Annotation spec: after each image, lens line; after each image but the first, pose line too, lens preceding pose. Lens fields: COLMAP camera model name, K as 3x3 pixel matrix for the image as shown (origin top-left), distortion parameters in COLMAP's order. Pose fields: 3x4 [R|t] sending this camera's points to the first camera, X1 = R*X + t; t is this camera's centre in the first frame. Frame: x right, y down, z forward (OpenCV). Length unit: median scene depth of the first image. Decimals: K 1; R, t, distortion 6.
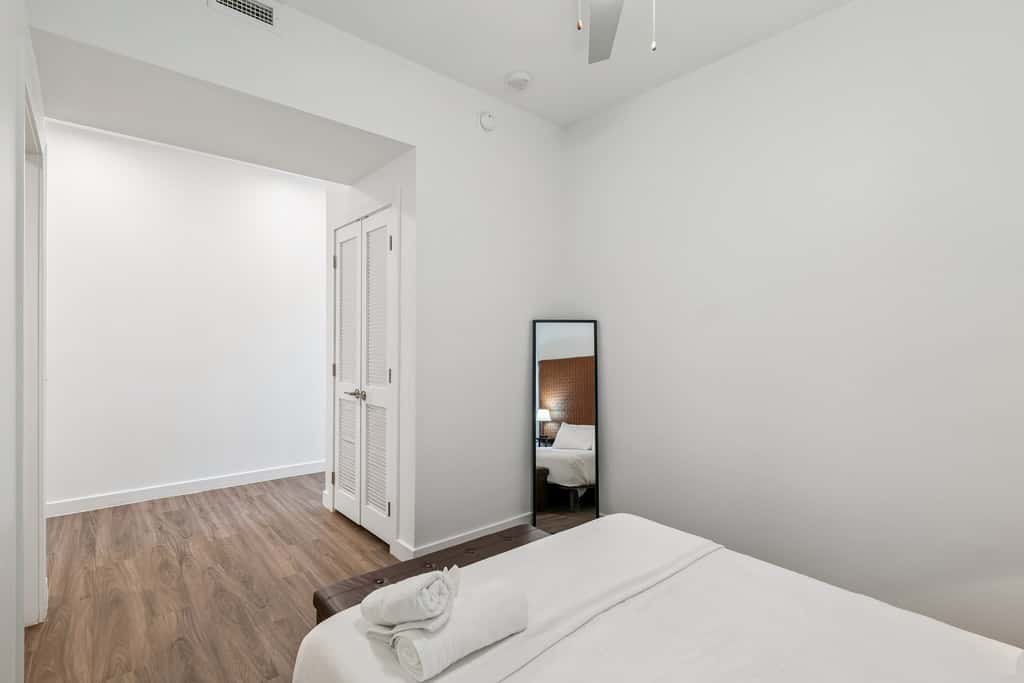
lens RADIAL K [[480.2, 0, 504.3], [0, 480.2, 341.5], [0, 0, 1]] dist [-0.000725, -0.000329]
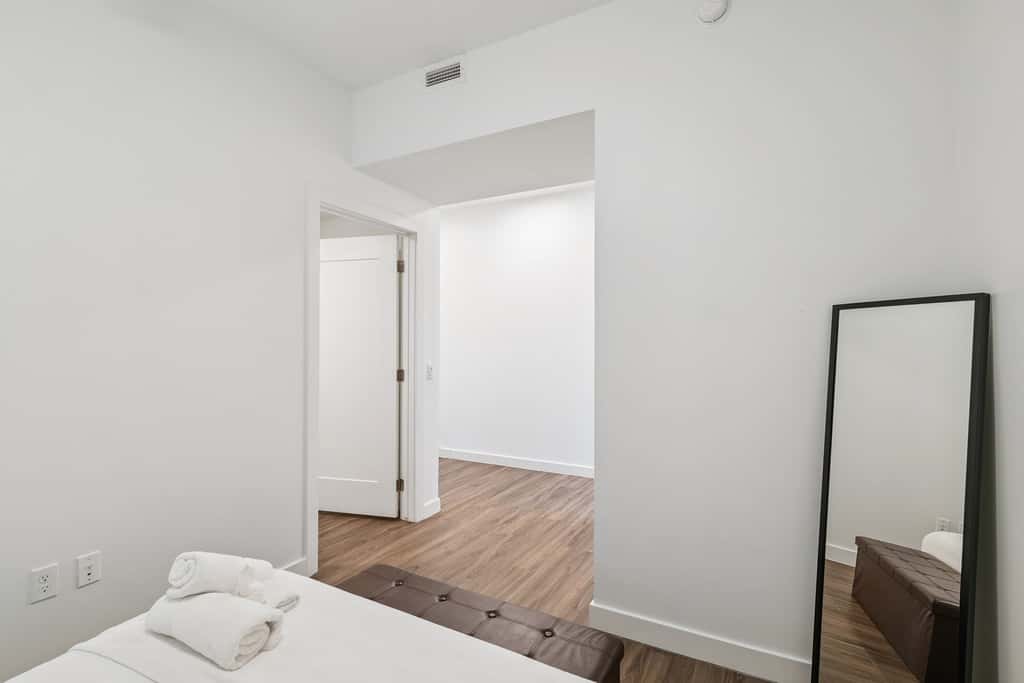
lens RADIAL K [[480.2, 0, 504.3], [0, 480.2, 341.5], [0, 0, 1]] dist [-0.000725, -0.000329]
pose [[0.340545, -0.011830, -0.940154, 0.498774], [0.005733, 0.999928, -0.010506, -0.003365], [0.940211, -0.001812, 0.340588, 0.549308]]
